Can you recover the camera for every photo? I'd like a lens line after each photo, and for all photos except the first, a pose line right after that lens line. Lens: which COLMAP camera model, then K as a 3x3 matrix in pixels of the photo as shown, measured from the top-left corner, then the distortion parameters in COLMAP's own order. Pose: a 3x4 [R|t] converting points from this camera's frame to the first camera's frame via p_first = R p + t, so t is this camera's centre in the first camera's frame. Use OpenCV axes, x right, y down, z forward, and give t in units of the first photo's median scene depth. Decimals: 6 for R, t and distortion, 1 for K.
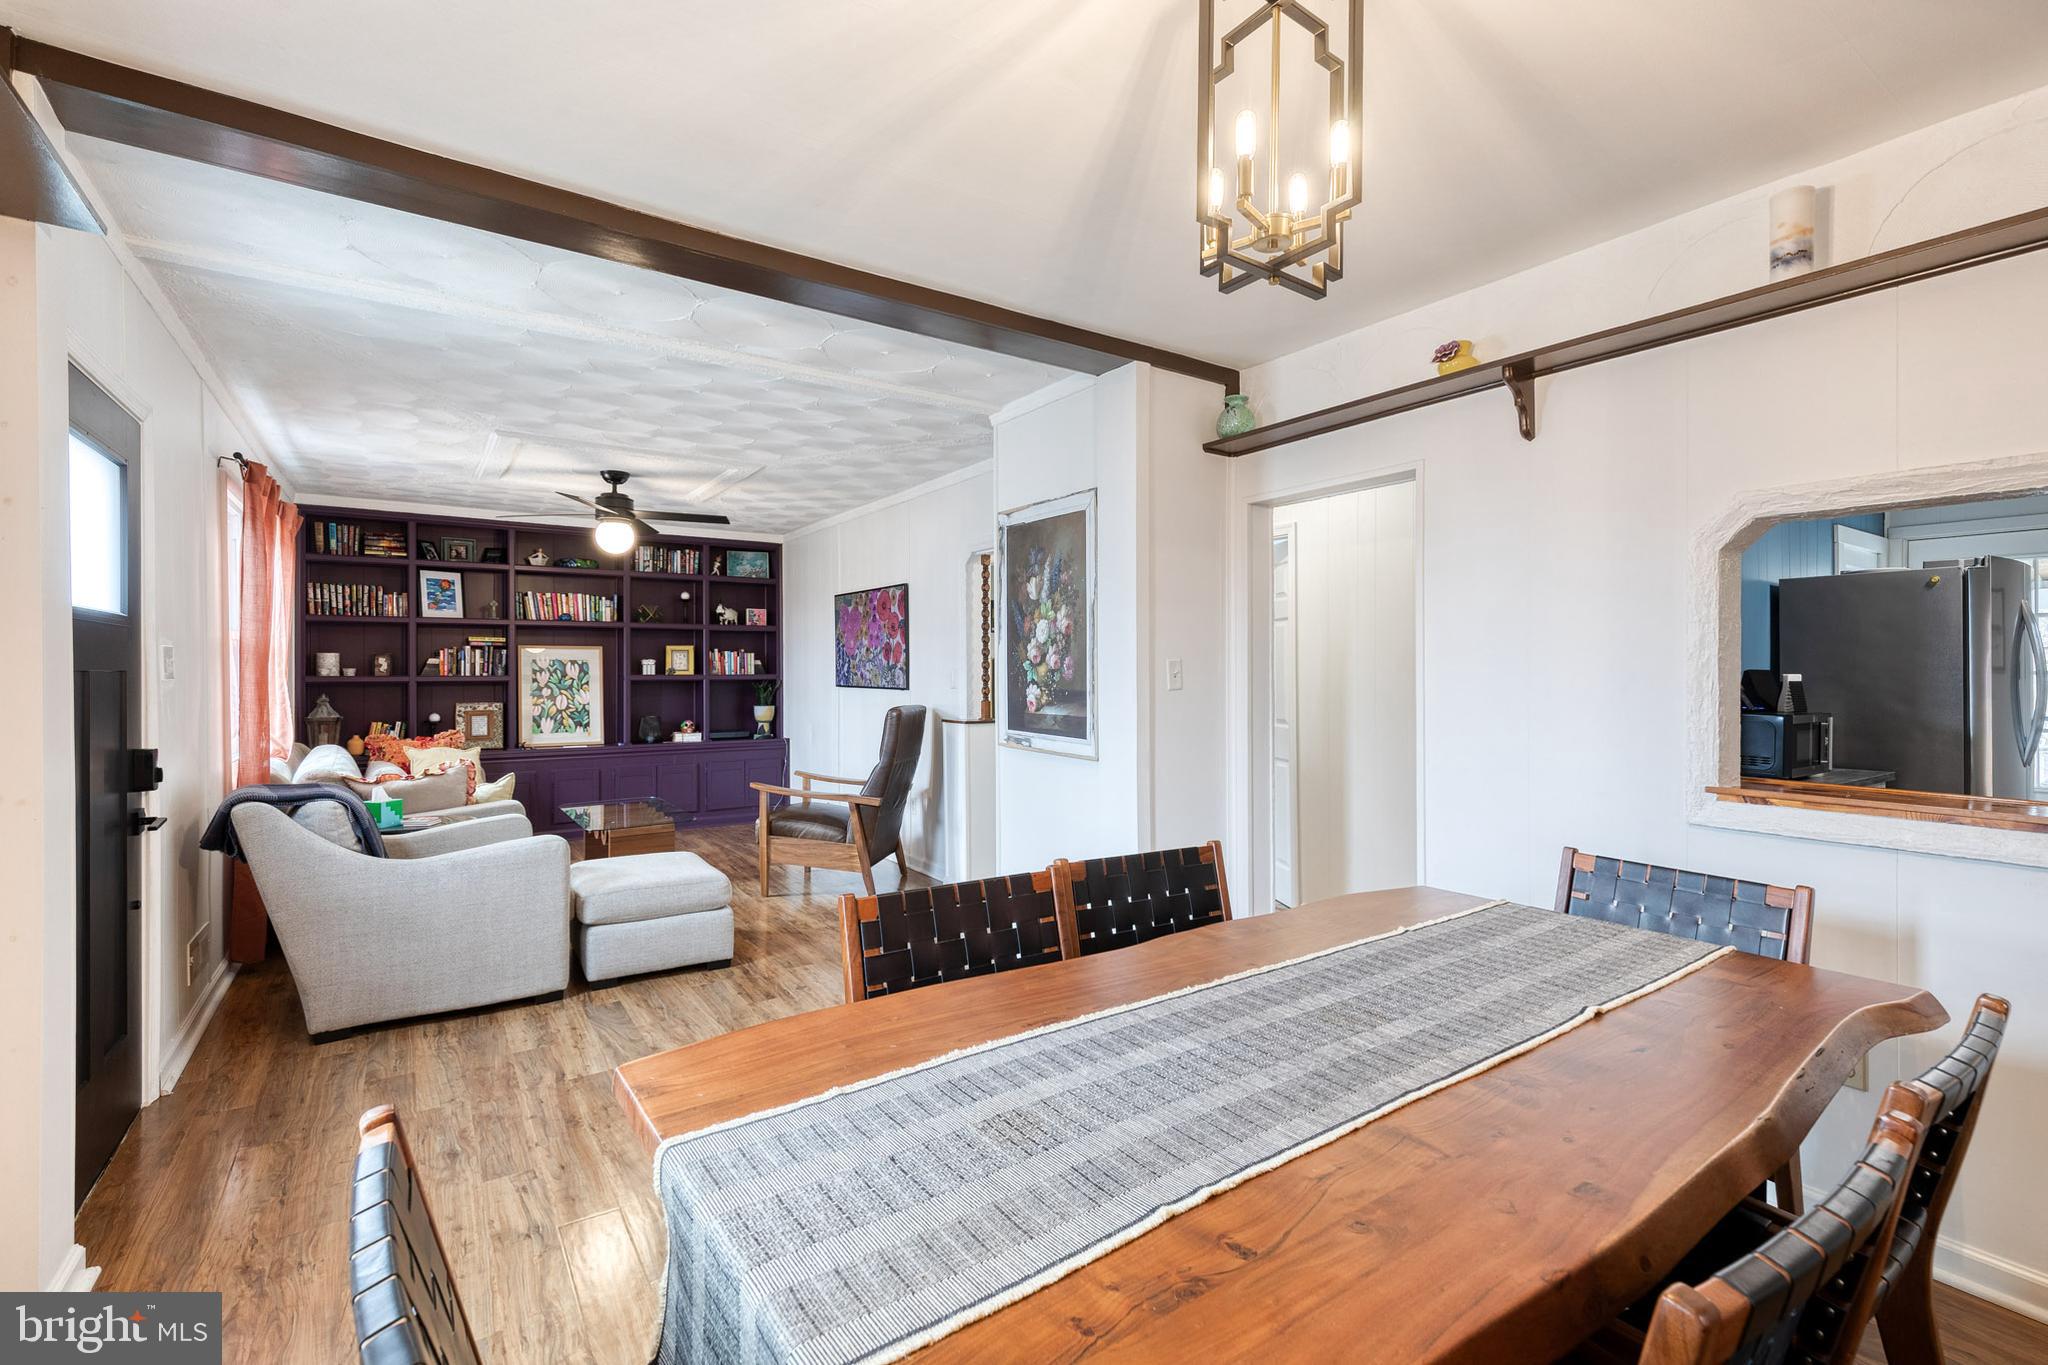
lens RADIAL K [[922.0, 0, 1029.6], [0, 922.0, 672.2], [0, 0, 1]] dist [0.013080, -0.002079]
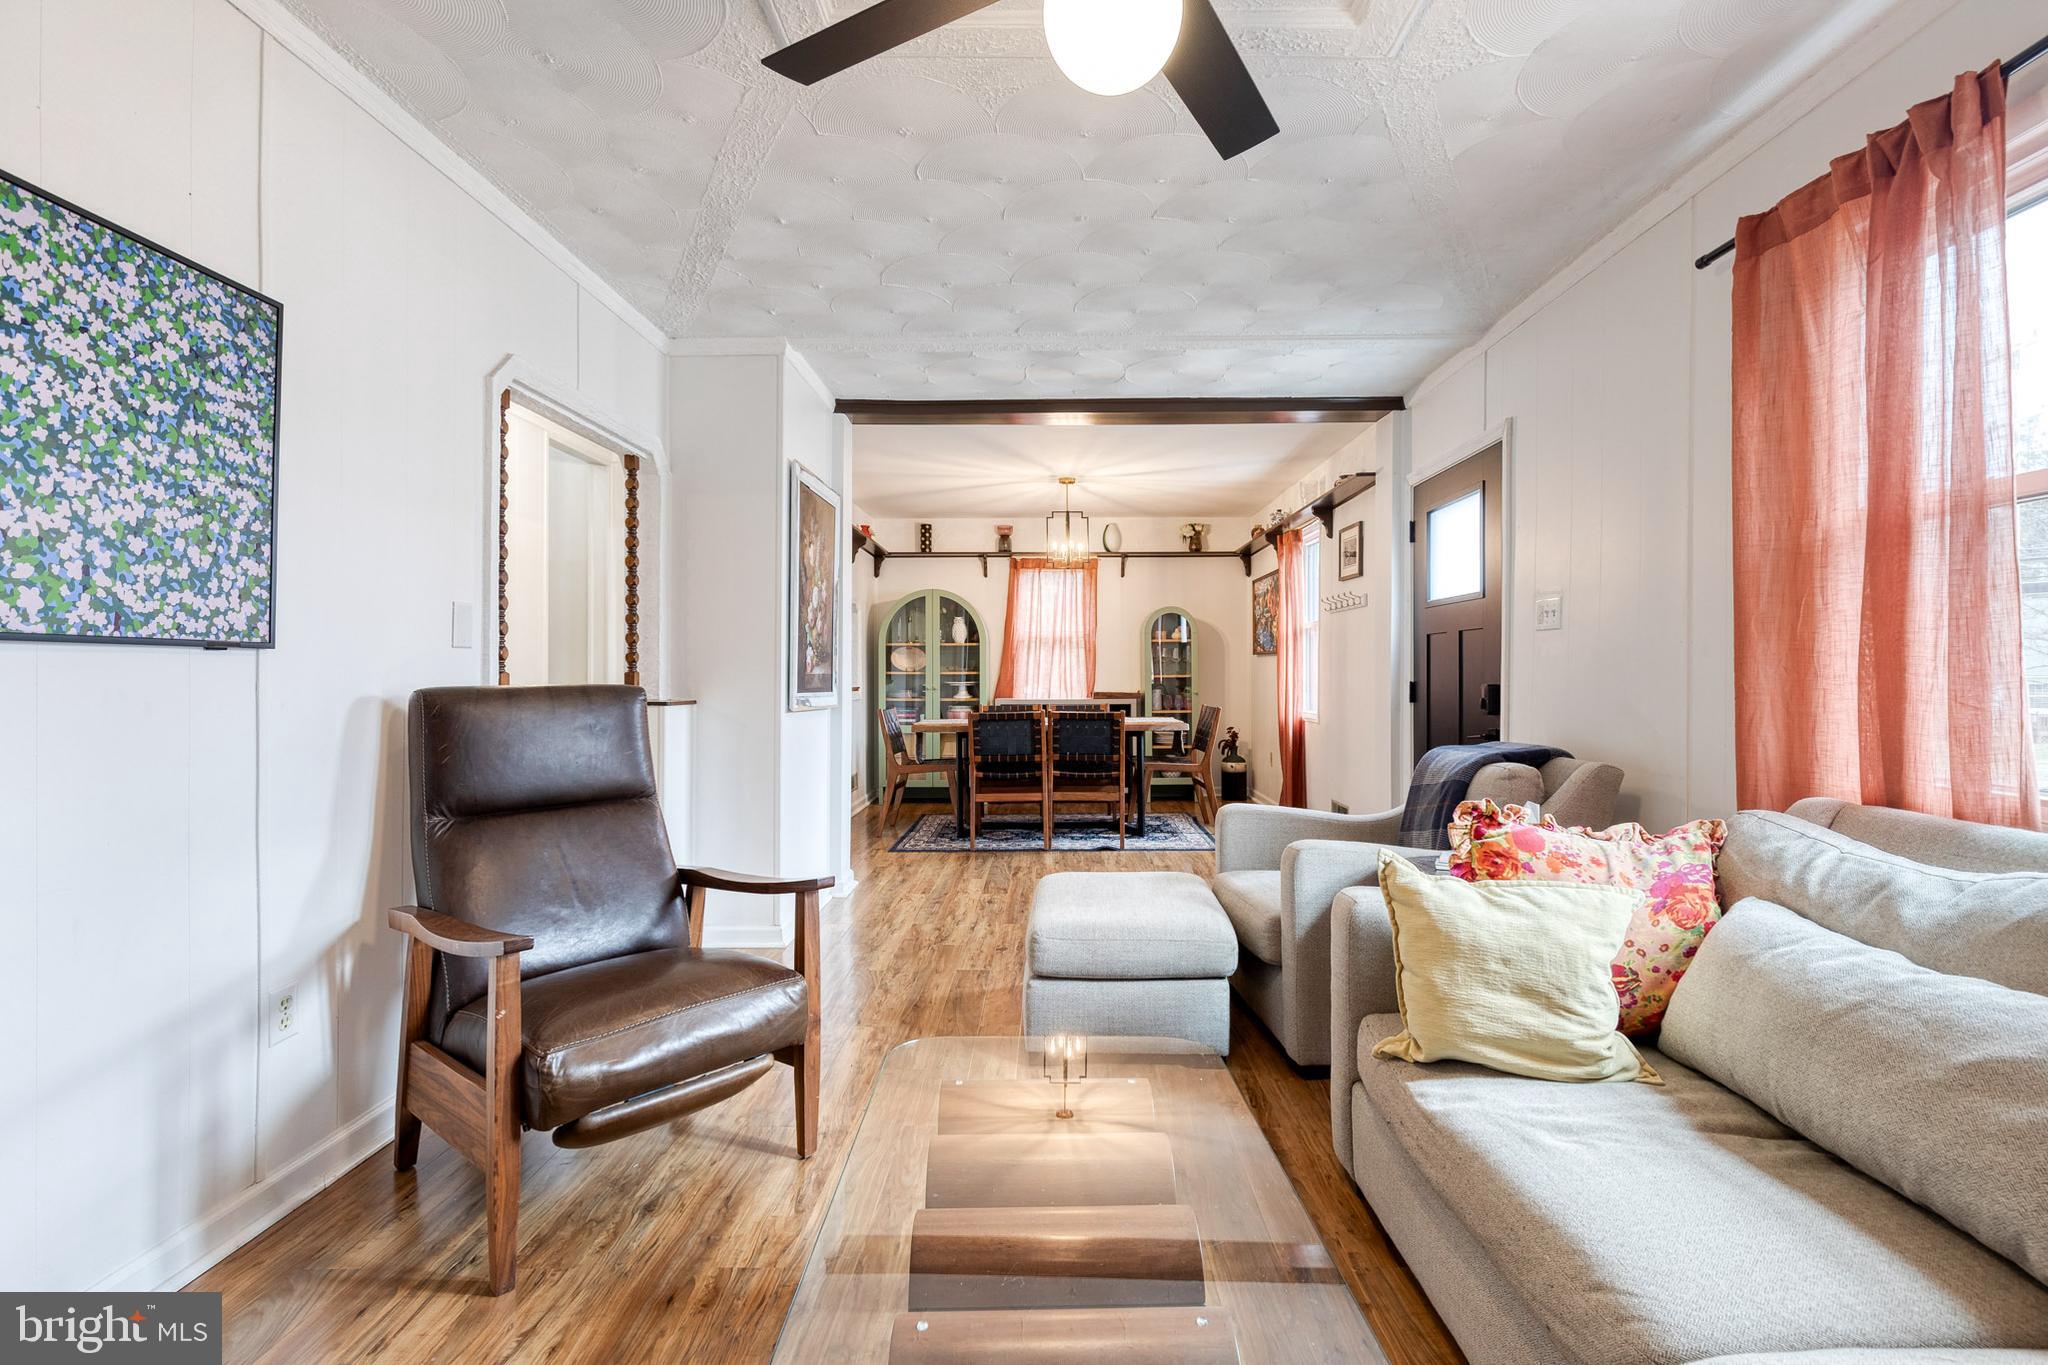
lens RADIAL K [[922.0, 0, 1058.4], [0, 922.0, 676.4], [0, 0, 1]] dist [0.013080, -0.002079]
pose [[-0.831672, -0.001376, 0.555265, -0.482058], [0.002030, 0.999983, 0.005519, 0.024920], [-0.555263, 0.005717, -0.831655, 1.019350]]
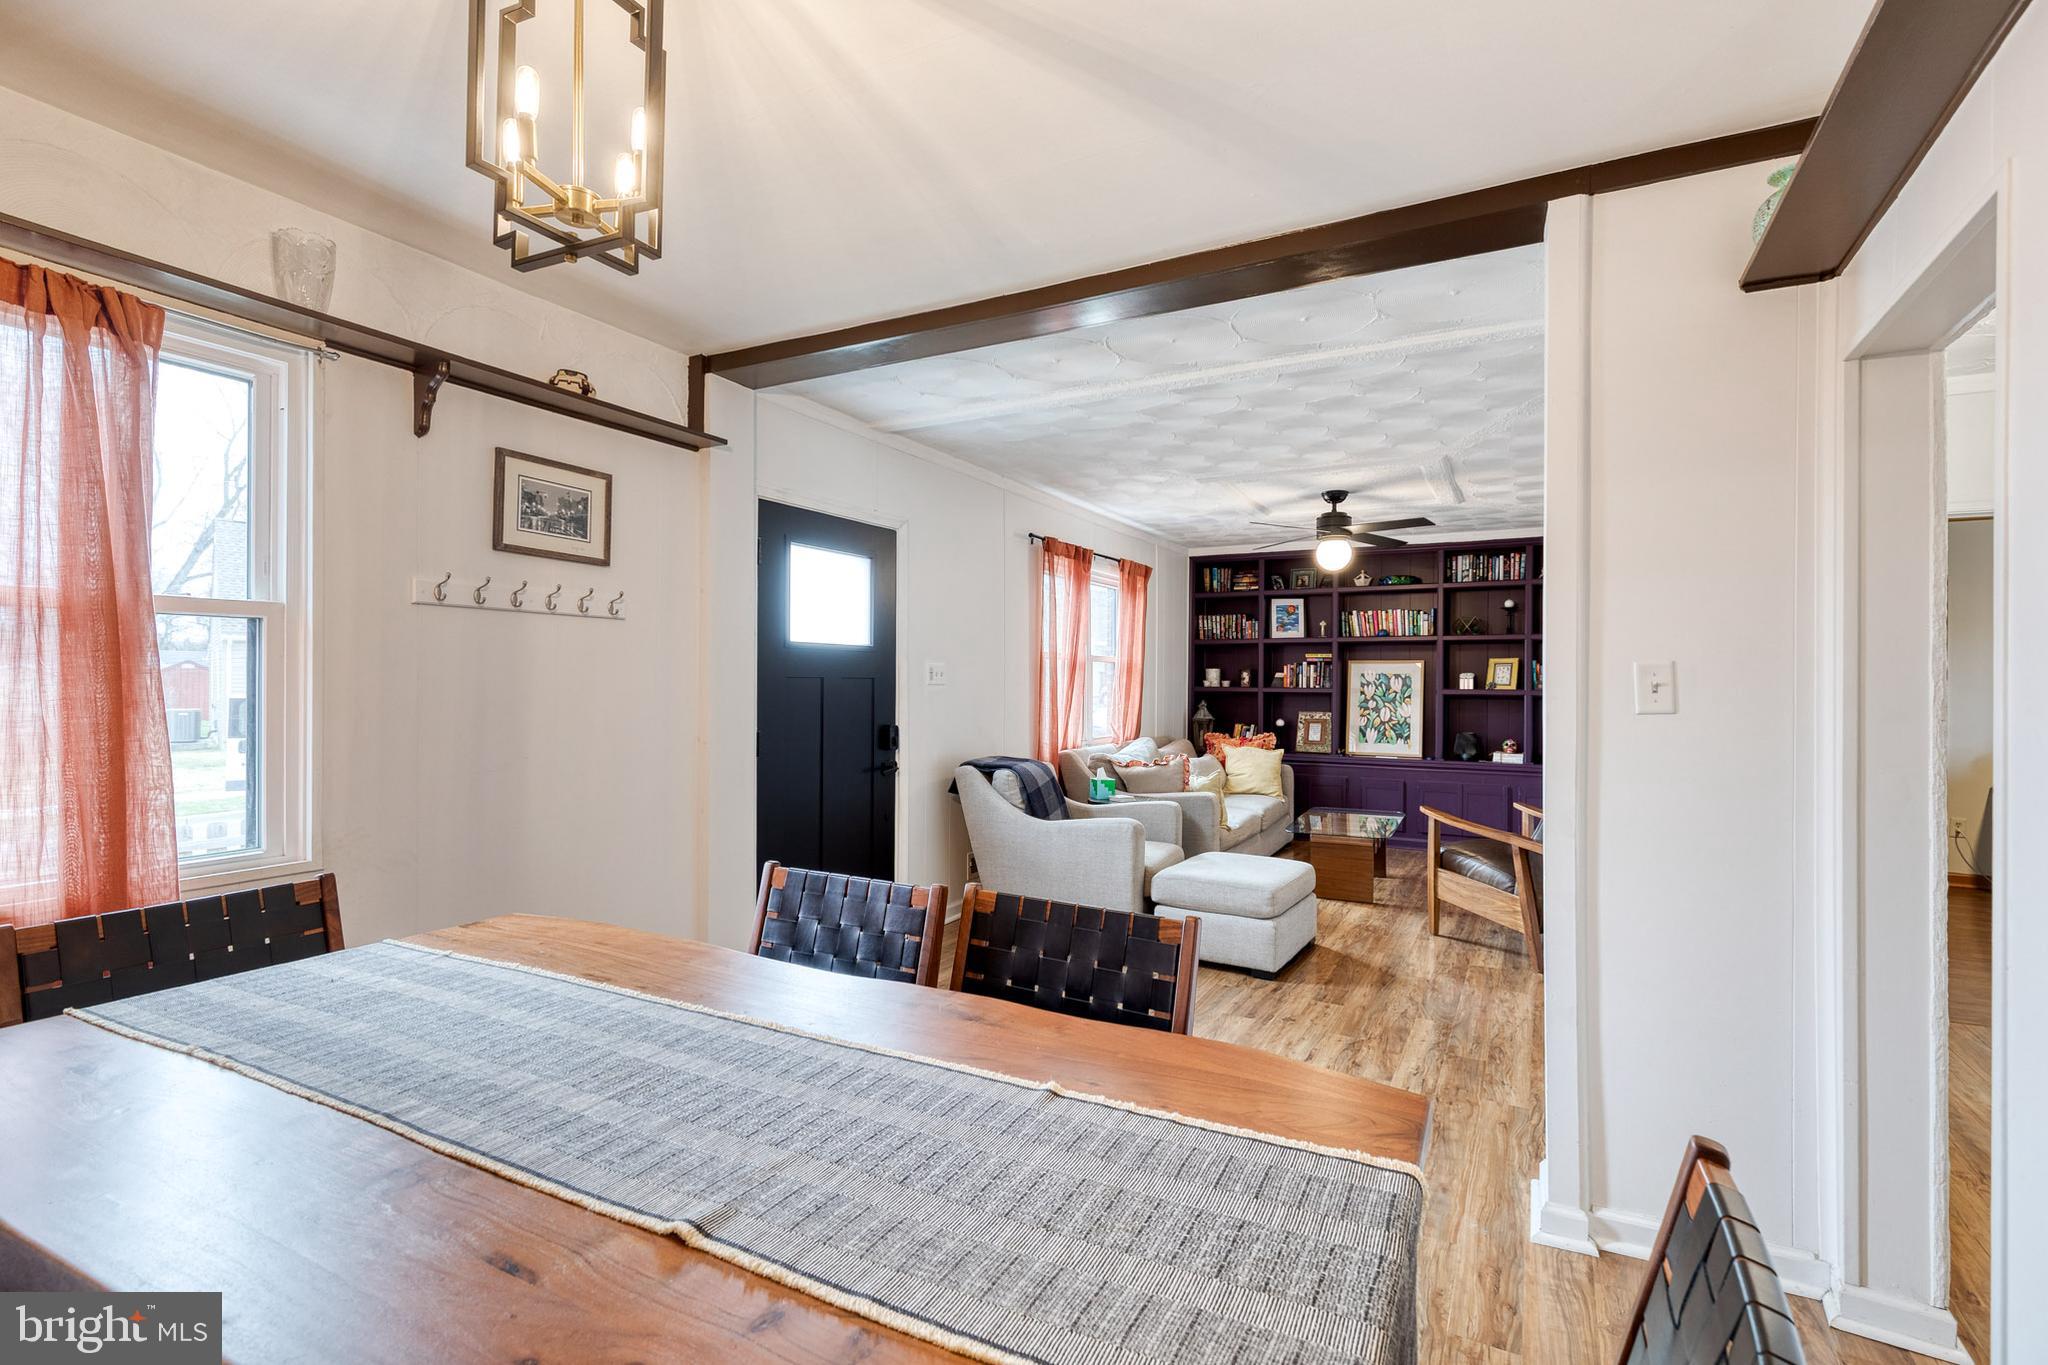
lens RADIAL K [[922.0, 0, 1048.6], [0, 922.0, 684.0], [0, 0, 1]] dist [0.013080, -0.002079]
pose [[0.466592, 0.005632, -0.884455, 0.265459], [-0.010734, 0.999942, 0.000705, 0.001669], [0.884408, 0.009164, 0.466625, 0.196958]]
